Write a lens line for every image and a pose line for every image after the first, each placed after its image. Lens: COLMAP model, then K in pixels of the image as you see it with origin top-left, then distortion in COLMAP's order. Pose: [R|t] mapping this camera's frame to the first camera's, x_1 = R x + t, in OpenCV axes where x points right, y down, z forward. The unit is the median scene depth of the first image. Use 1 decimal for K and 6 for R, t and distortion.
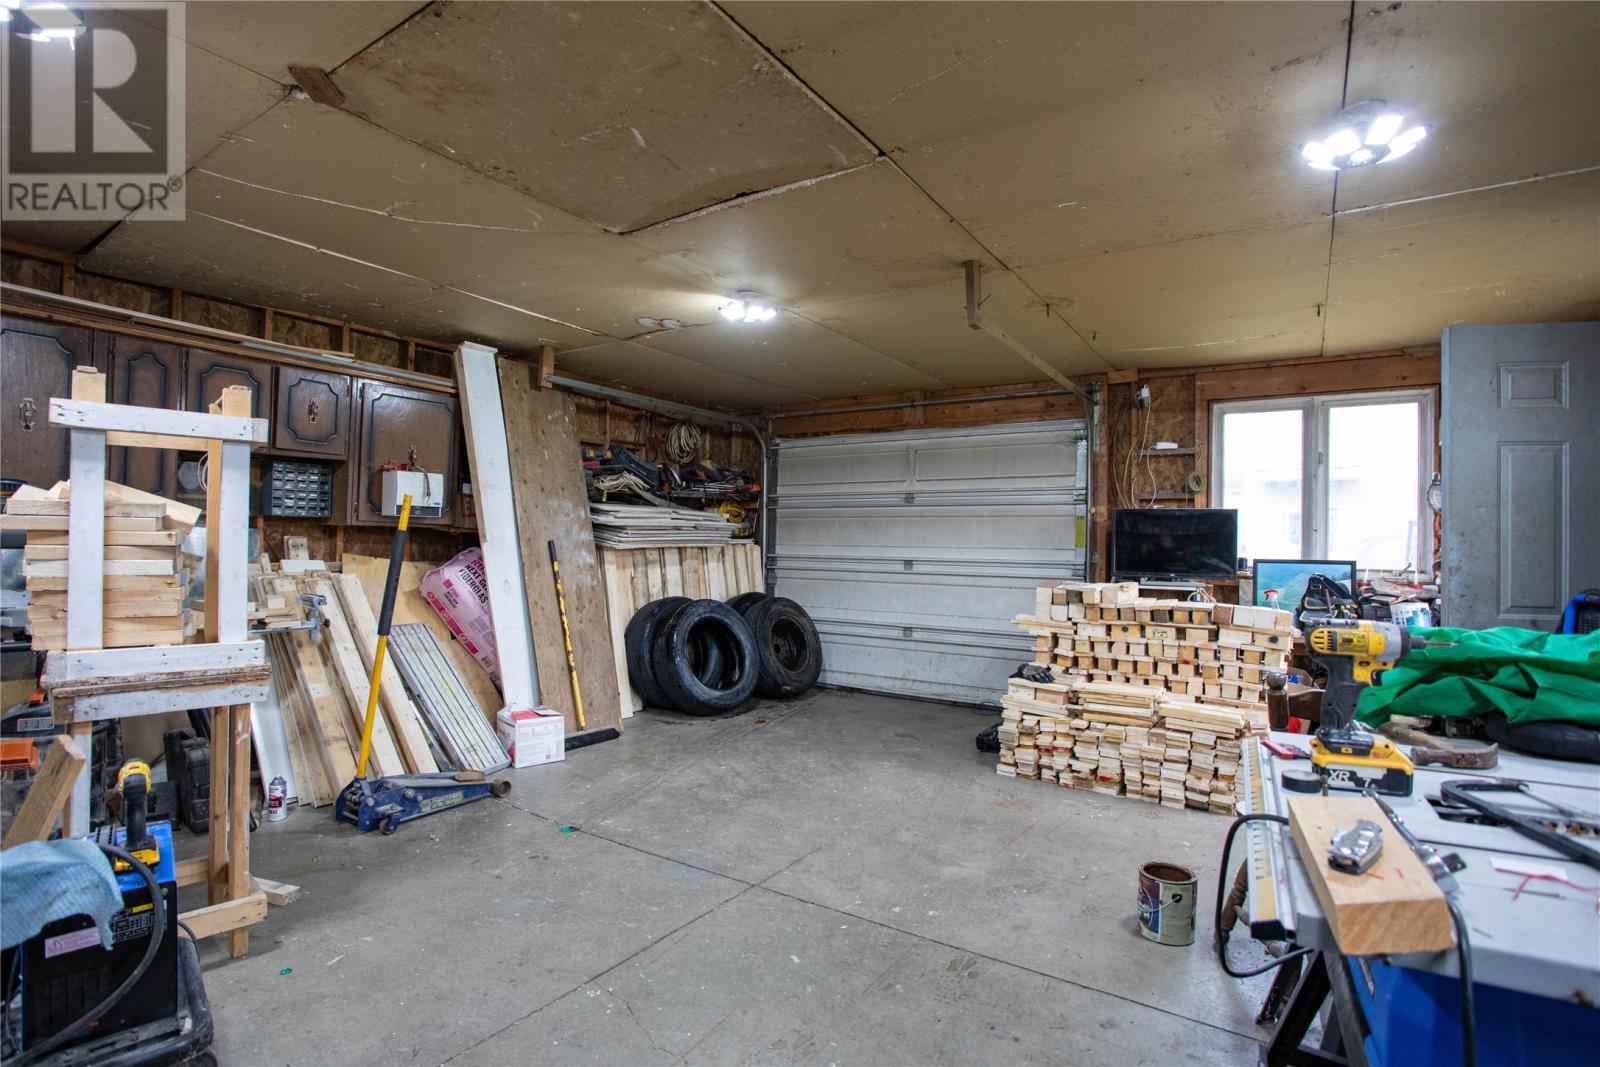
lens RADIAL K [[770.8, 0, 804.4], [0, 770.8, 535.5], [0, 0, 1]] dist [-0.047581, 0.008721]
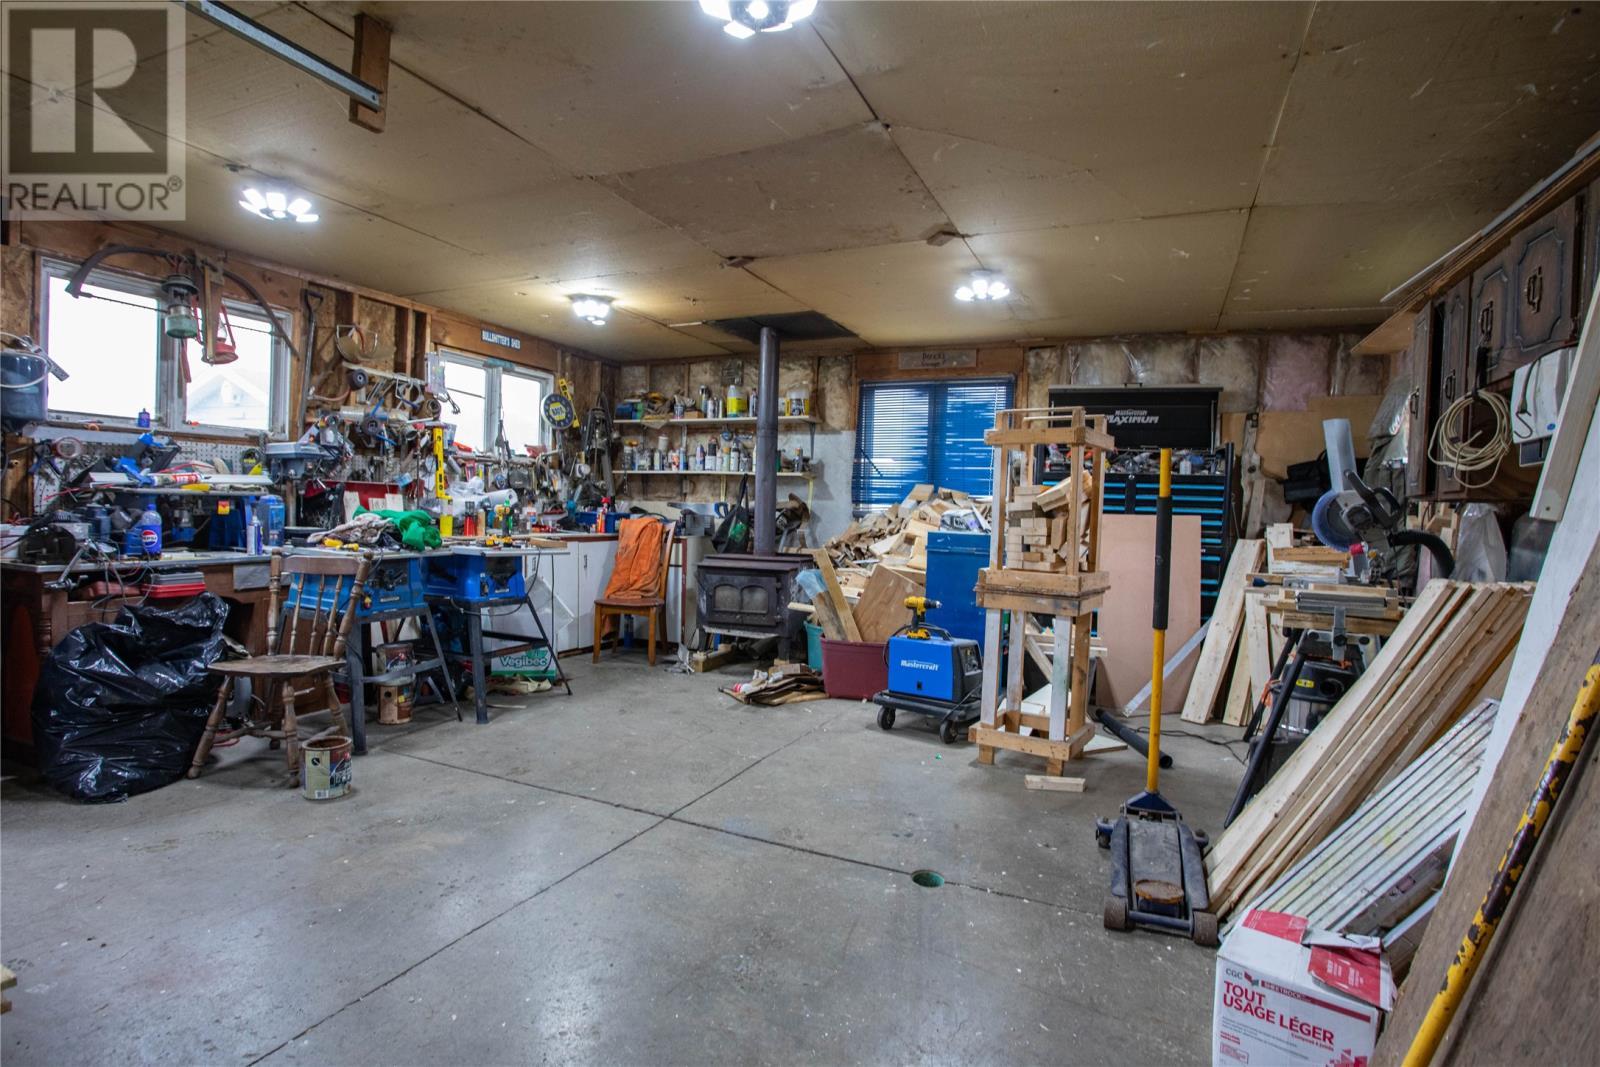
lens RADIAL K [[770.8, 0, 803.2], [0, 770.8, 528.2], [0, 0, 1]] dist [-0.047581, 0.008721]
pose [[-0.983779, -0.041357, -0.174551, -0.046718], [-0.045051, 0.998836, 0.017252, 0.032548], [0.173634, 0.024836, -0.984497, 2.010285]]
